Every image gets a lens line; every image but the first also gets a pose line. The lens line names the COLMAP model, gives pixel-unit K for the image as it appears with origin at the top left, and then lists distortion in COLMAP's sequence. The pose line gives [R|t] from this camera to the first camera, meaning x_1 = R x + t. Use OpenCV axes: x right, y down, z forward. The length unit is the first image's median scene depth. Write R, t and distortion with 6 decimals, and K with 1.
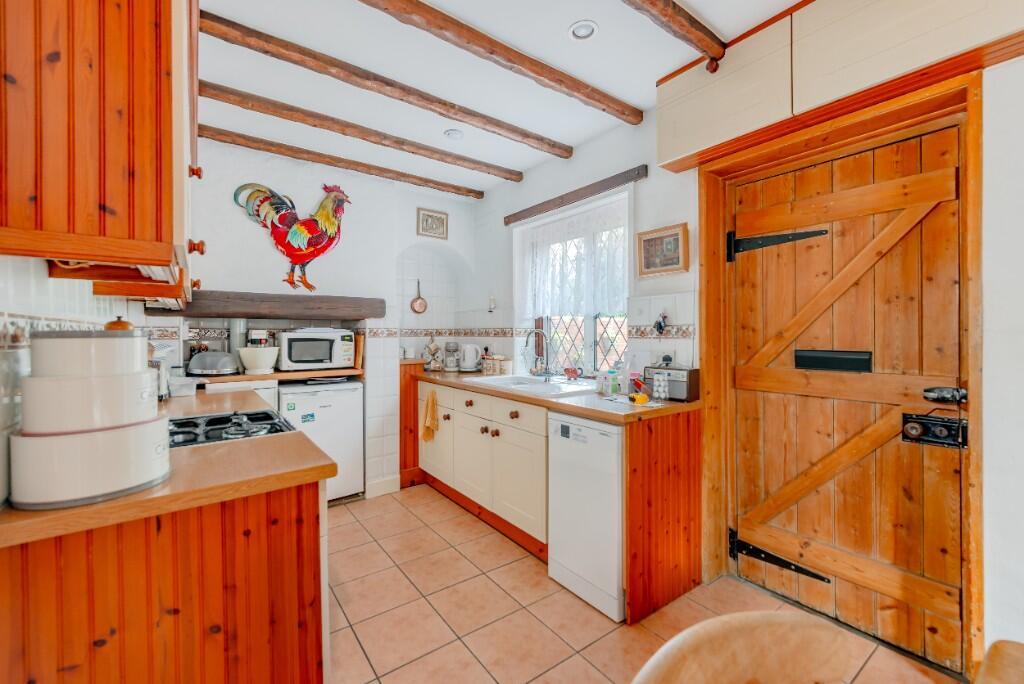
lens RADIAL K [[433.2, 0, 517.6], [0, 433.2, 336.5], [0, 0, 1]] dist [0.002601, -0.000098]
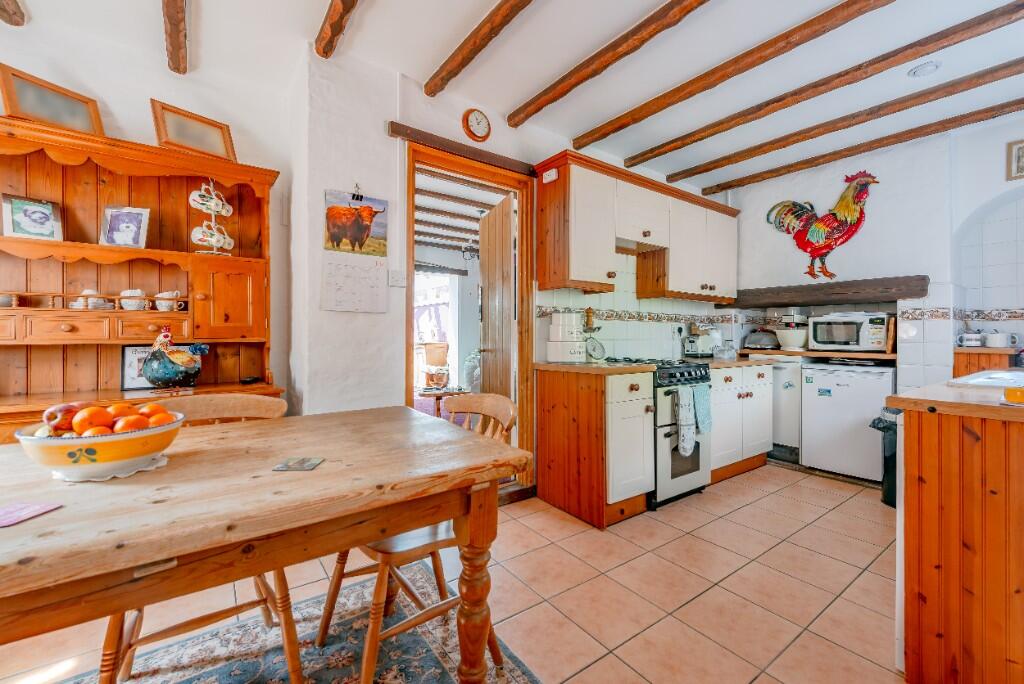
lens RADIAL K [[433.2, 0, 517.6], [0, 433.2, 337.5], [0, 0, 1]] dist [0.002601, -0.000098]
pose [[-0.000416, 0.004319, -0.999991, 0.635915], [-0.010759, 0.999933, 0.004323, 0.049081], [0.999942, 0.010760, -0.000369, 0.205963]]
